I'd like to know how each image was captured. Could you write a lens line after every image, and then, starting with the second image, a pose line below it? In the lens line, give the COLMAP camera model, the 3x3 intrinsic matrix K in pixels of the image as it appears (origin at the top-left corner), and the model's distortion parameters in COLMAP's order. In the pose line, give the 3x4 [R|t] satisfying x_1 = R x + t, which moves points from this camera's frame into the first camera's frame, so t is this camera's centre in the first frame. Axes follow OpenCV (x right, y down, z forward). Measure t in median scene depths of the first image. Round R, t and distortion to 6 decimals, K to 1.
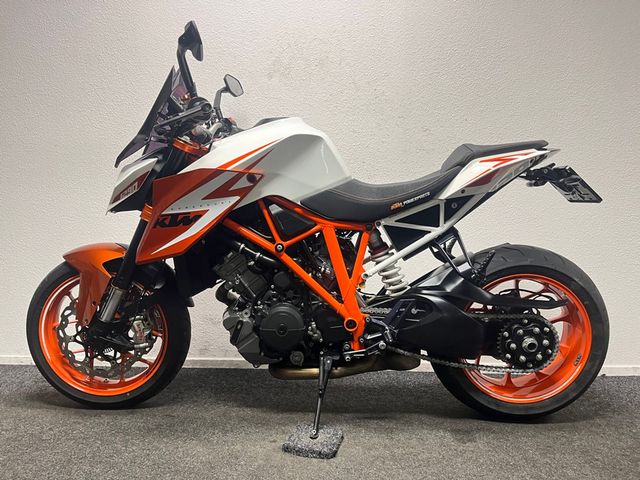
lens RADIAL K [[492.8, 0, 309.5], [0, 492.8, 235.4], [0, 0, 1]] dist [0.031514, -0.036393]
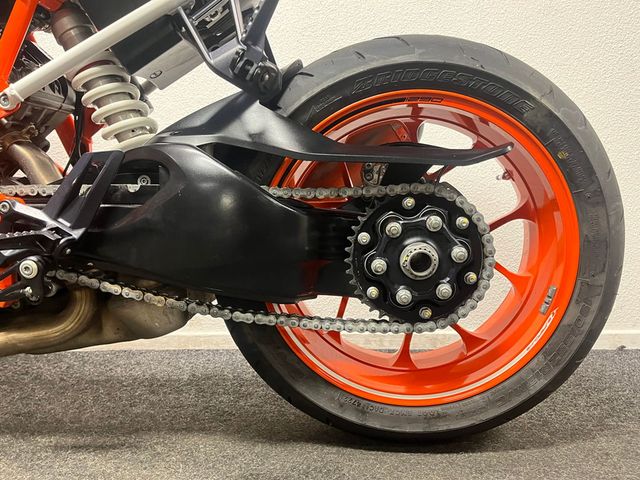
lens RADIAL K [[492.8, 0, 322.0], [0, 492.8, 241.2], [0, 0, 1]] dist [0.031514, -0.036393]
pose [[0.999280, -0.027908, -0.025688, 0.370570], [0.028130, 0.999570, 0.008321, 0.196681], [0.025445, -0.009037, 0.999635, 0.590830]]
